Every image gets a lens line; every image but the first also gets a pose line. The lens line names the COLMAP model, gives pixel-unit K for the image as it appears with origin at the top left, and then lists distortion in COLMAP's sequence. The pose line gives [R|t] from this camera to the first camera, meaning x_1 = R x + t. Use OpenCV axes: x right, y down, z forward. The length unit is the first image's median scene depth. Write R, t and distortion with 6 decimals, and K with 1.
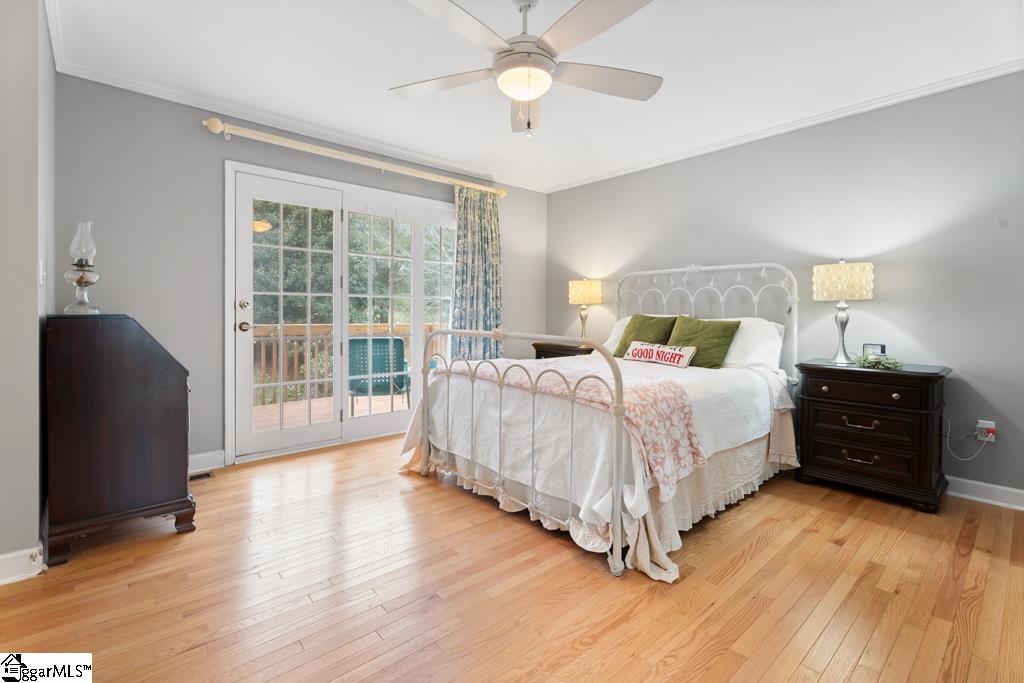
lens RADIAL K [[465.5, 0, 514.7], [0, 465.5, 316.5], [0, 0, 1]] dist [-0.001798, -0.000072]
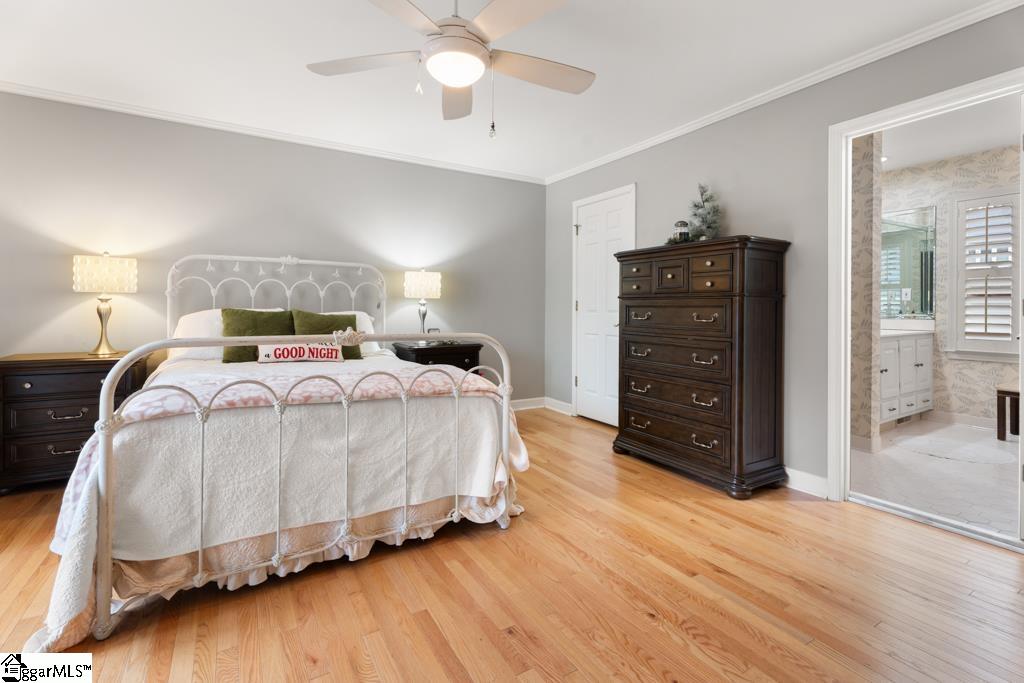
lens RADIAL K [[465.5, 0, 514.7], [0, 465.5, 316.5], [0, 0, 1]] dist [-0.001798, -0.000072]
pose [[0.174368, -0.019064, 0.984496, -0.656614], [0.001400, 0.999816, 0.019113, -0.007810], [-0.984680, -0.001954, 0.174363, 0.533608]]
